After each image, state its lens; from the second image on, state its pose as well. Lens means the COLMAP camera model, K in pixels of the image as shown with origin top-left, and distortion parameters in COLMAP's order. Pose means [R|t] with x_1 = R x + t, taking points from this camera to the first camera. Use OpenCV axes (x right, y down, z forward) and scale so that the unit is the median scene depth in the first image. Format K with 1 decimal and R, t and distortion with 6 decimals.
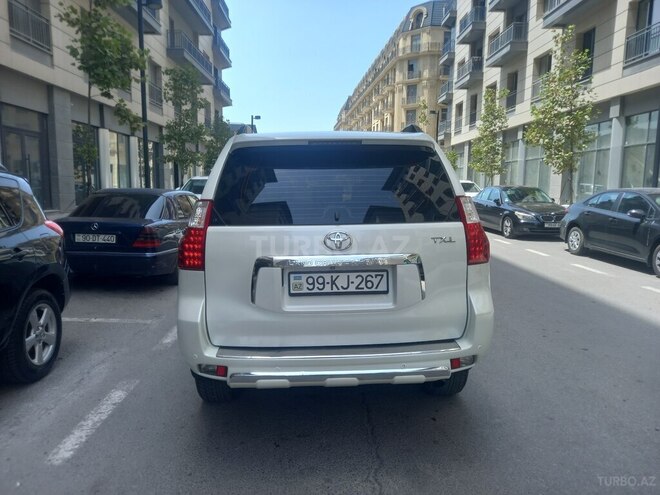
lens RADIAL K [[487.7, 0, 333.2], [0, 487.7, 246.5], [0, 0, 1]] dist [0.049861, -0.041290]
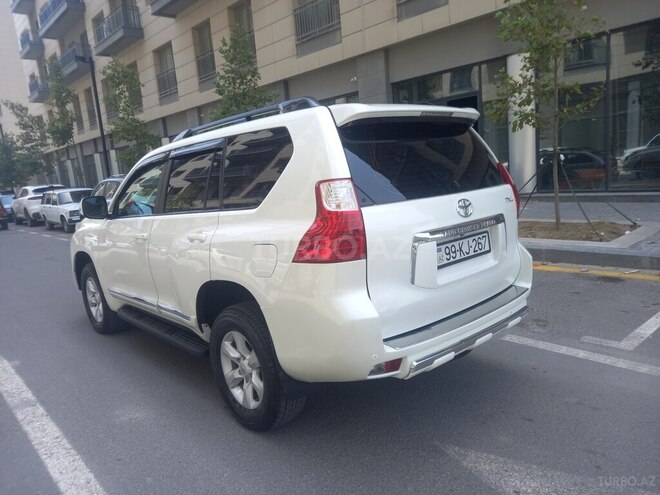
lens RADIAL K [[487.7, 0, 333.2], [0, 487.7, 246.5], [0, 0, 1]] dist [0.049861, -0.041290]
pose [[0.772267, -0.148277, 0.617751, -0.113940], [0.147479, 0.987660, 0.052698, -0.003578], [-0.617942, 0.050408, 0.784606, 0.047637]]
